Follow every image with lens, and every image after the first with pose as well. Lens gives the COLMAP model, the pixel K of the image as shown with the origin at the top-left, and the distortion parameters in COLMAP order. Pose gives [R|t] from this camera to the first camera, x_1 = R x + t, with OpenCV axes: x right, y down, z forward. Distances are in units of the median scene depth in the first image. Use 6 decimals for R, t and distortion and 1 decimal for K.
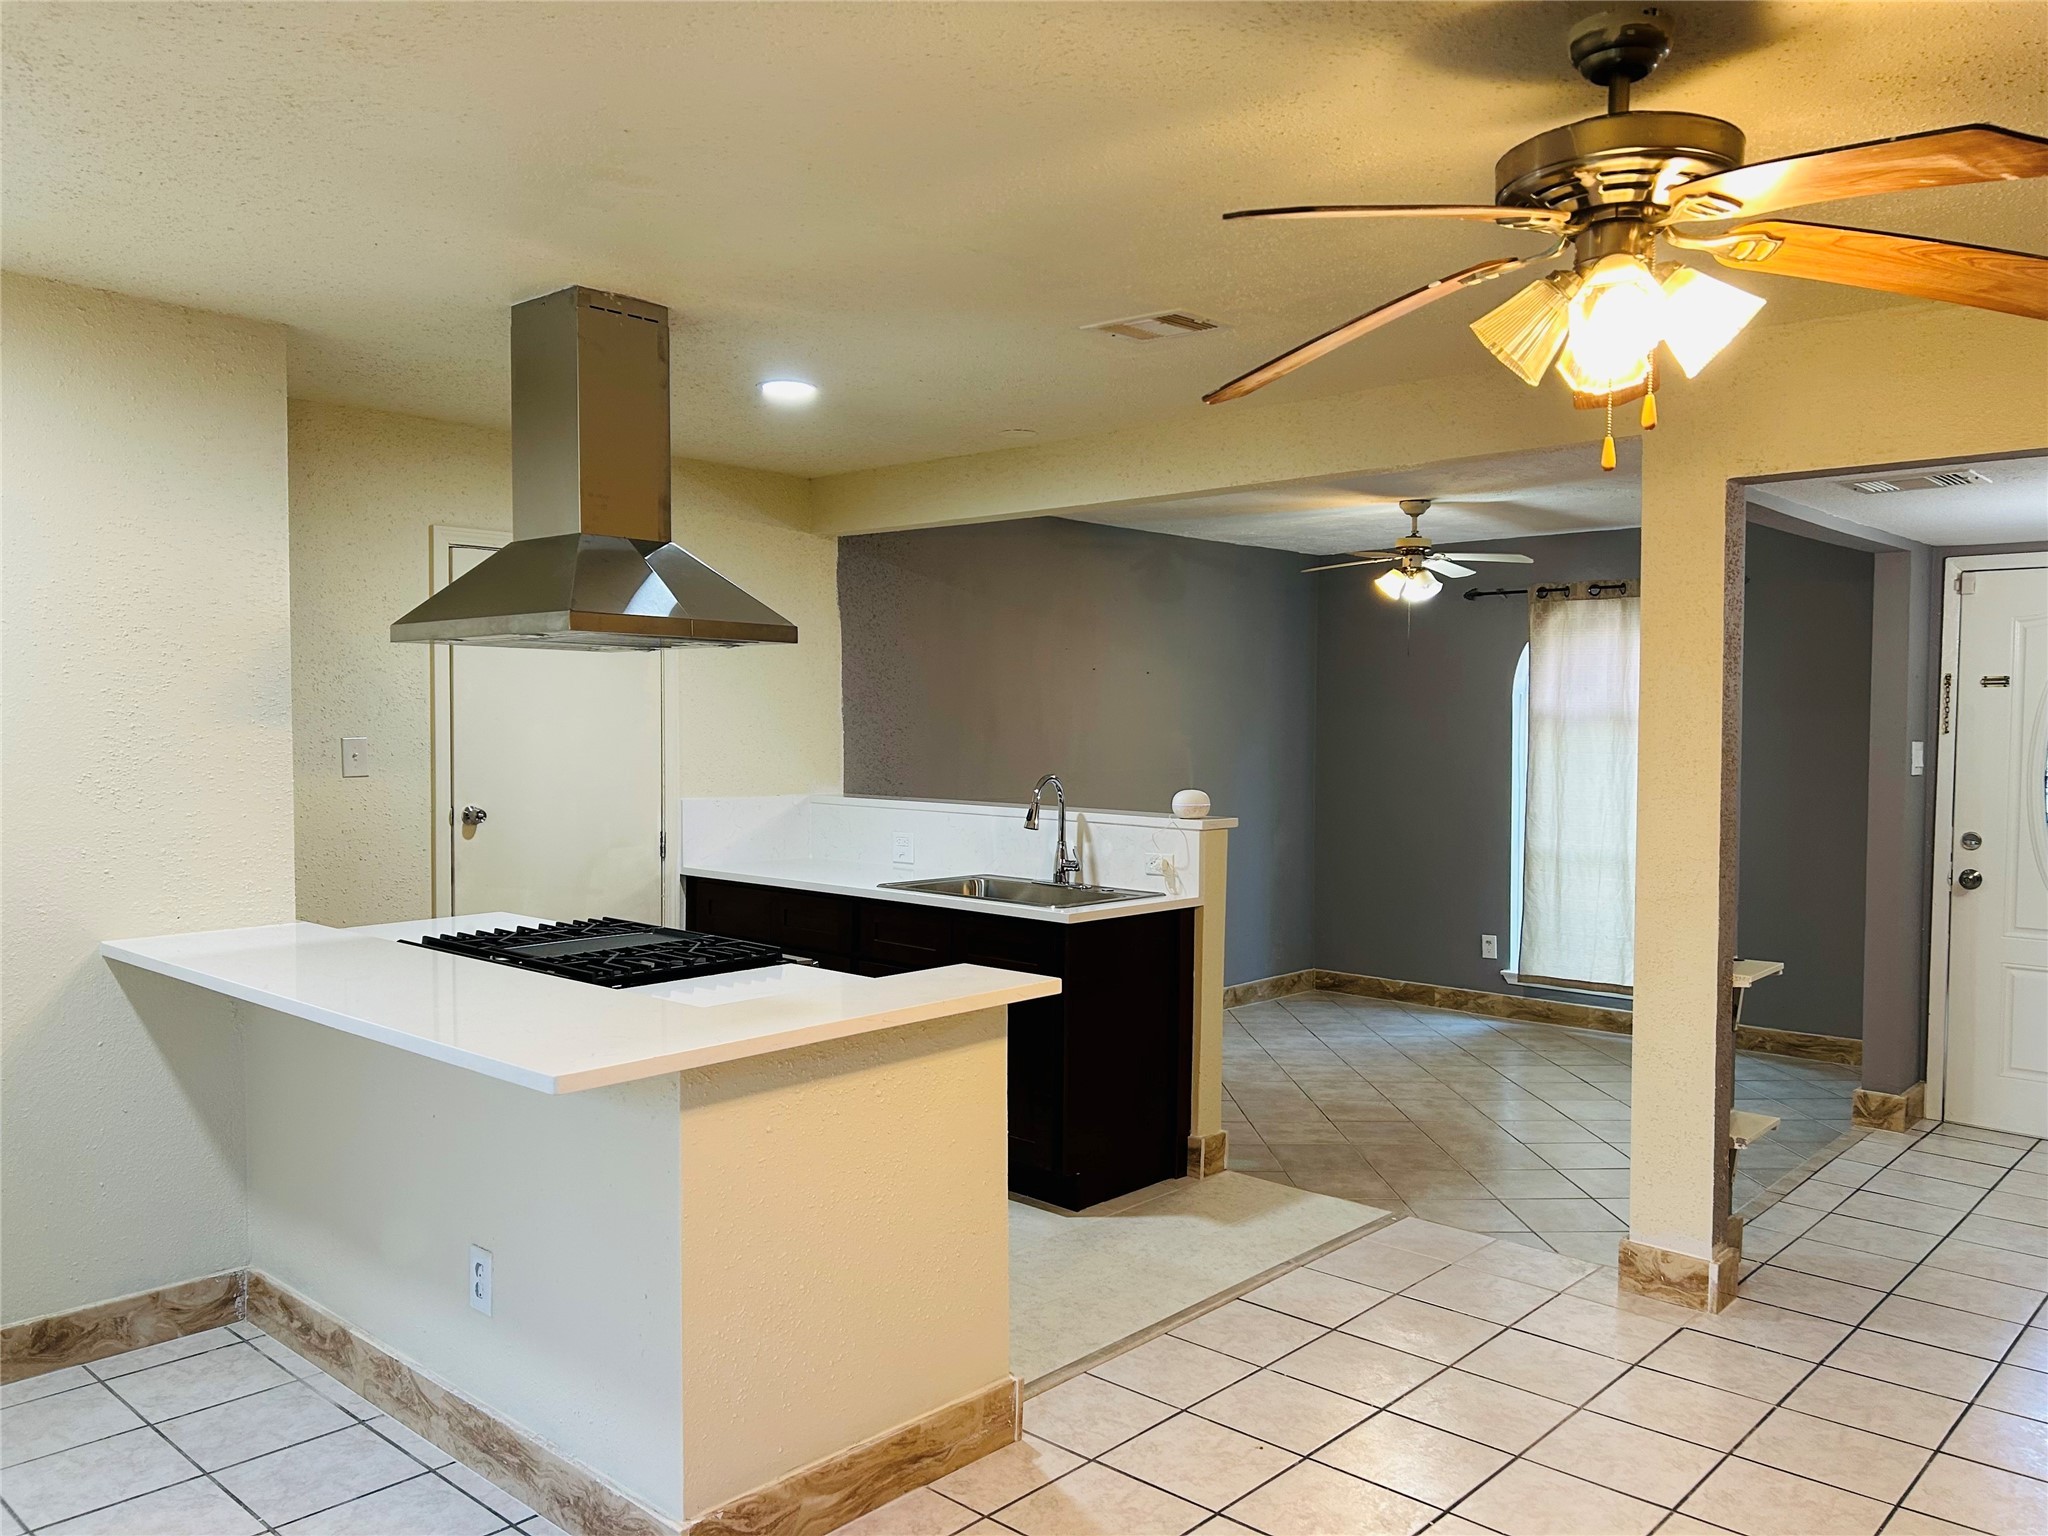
lens RADIAL K [[1529.2, 0, 1005.0], [0, 1529.2, 782.7], [0, 0, 1]] dist [0.044645, -0.050843]
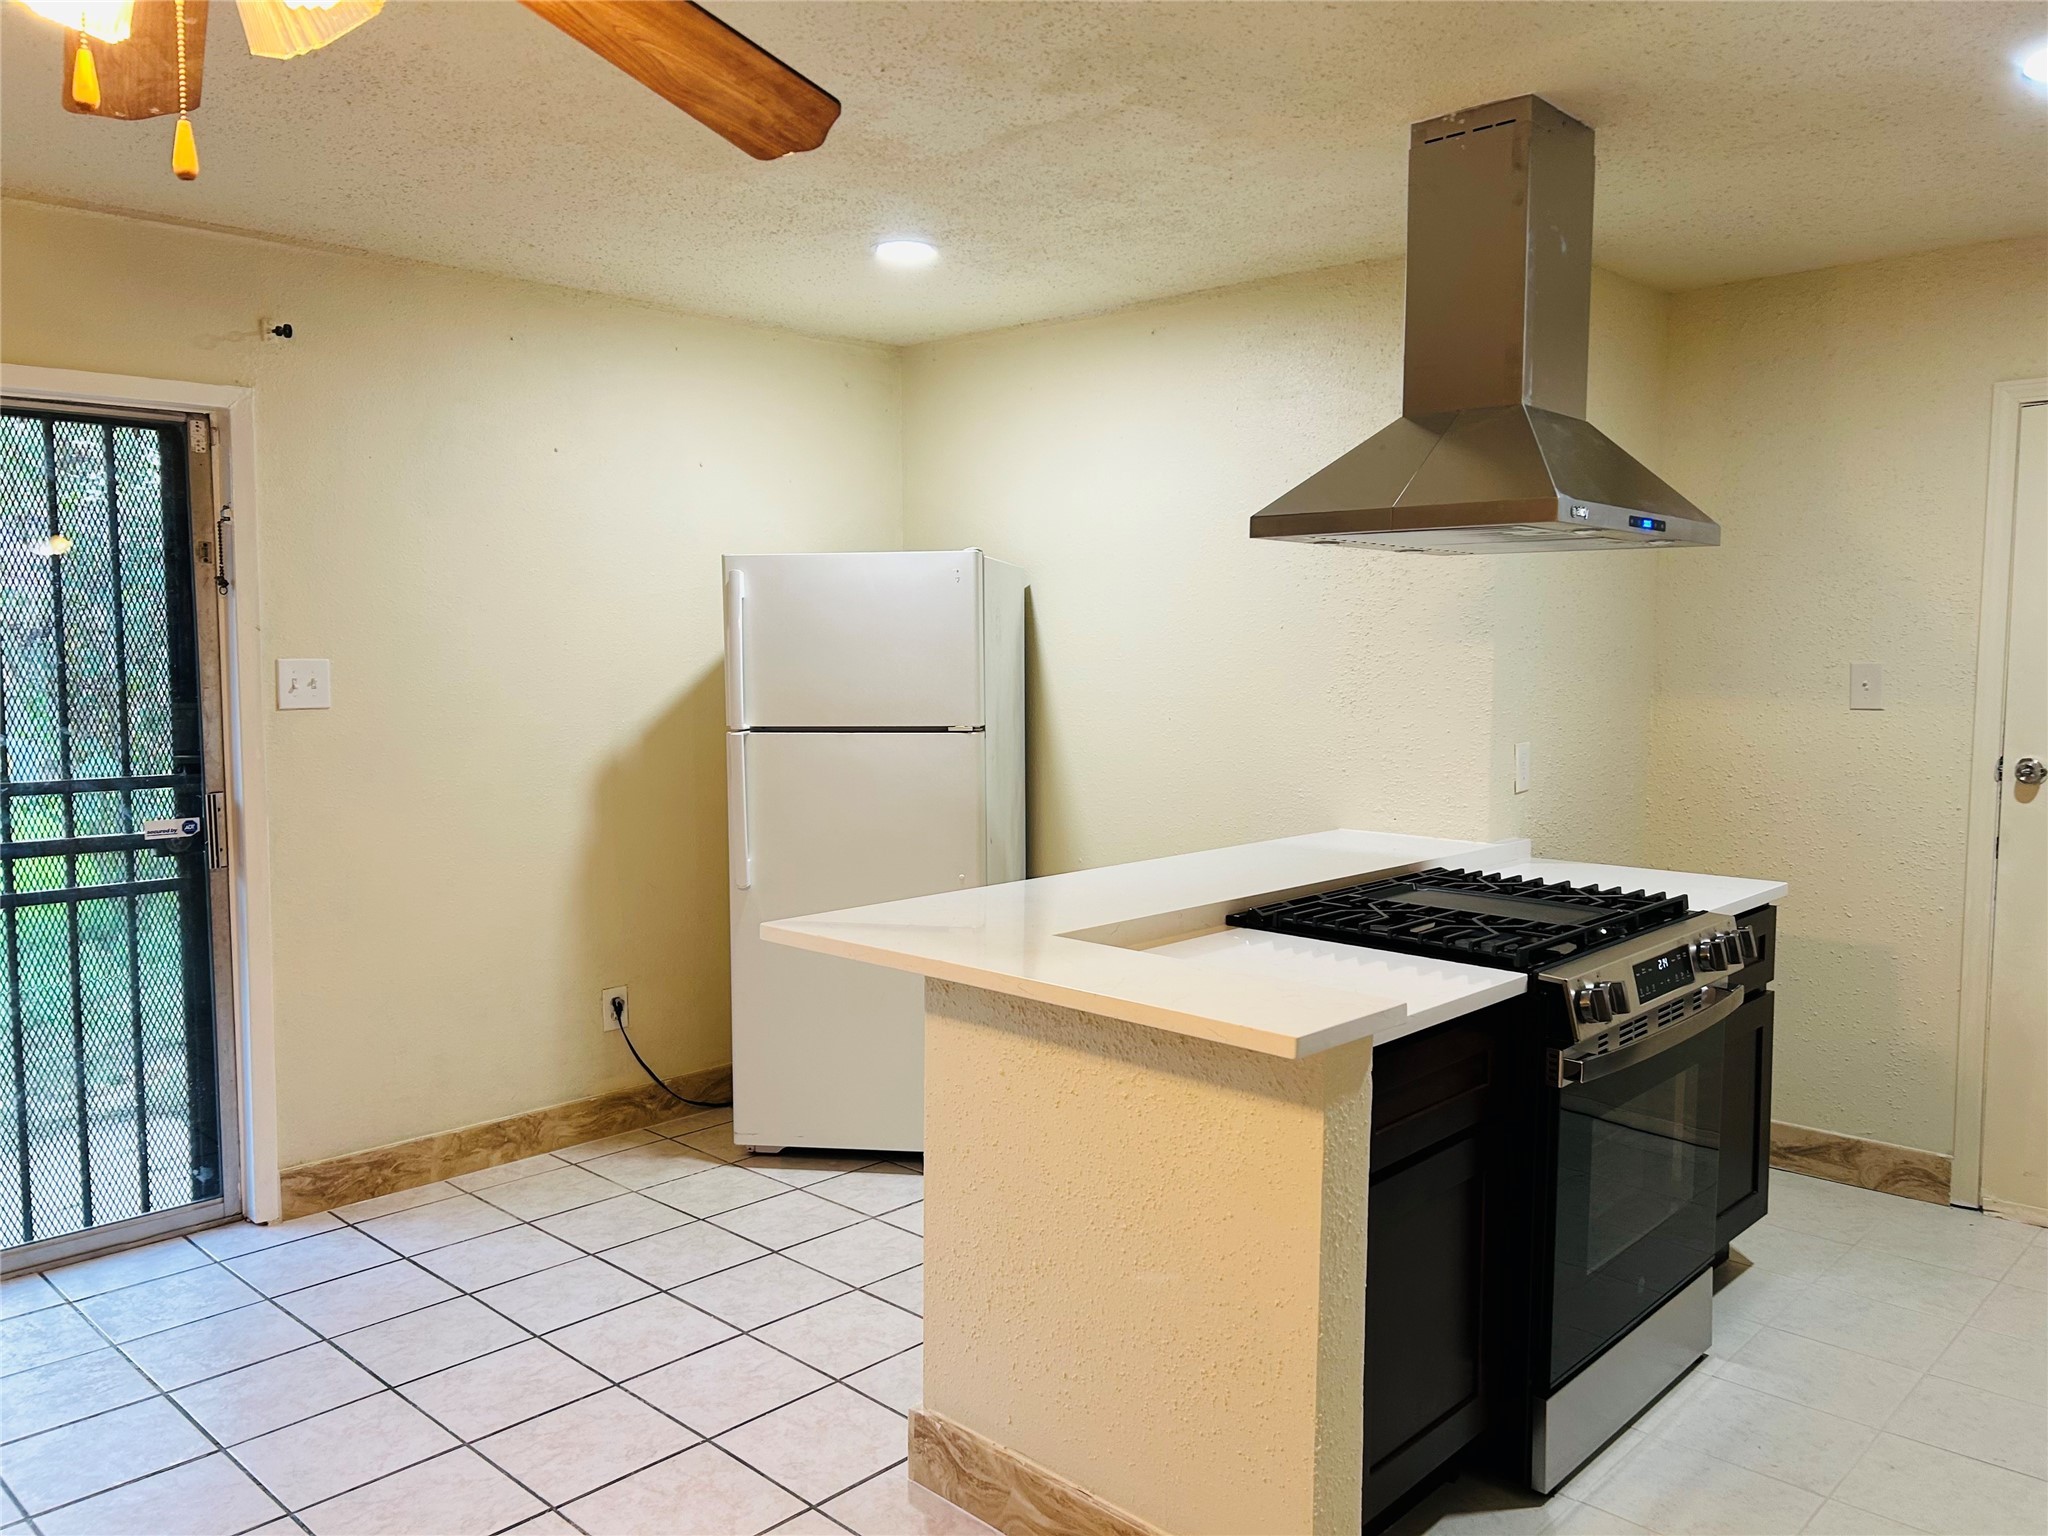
lens RADIAL K [[1529.2, 0, 1037.6], [0, 1529.2, 764.4], [0, 0, 1]] dist [0.044645, -0.050843]
pose [[-0.020537, 0.076163, -0.996884, 0.416868], [-0.045952, 0.995969, 0.077040, -0.017756], [0.998733, 0.047391, -0.016954, 0.566142]]
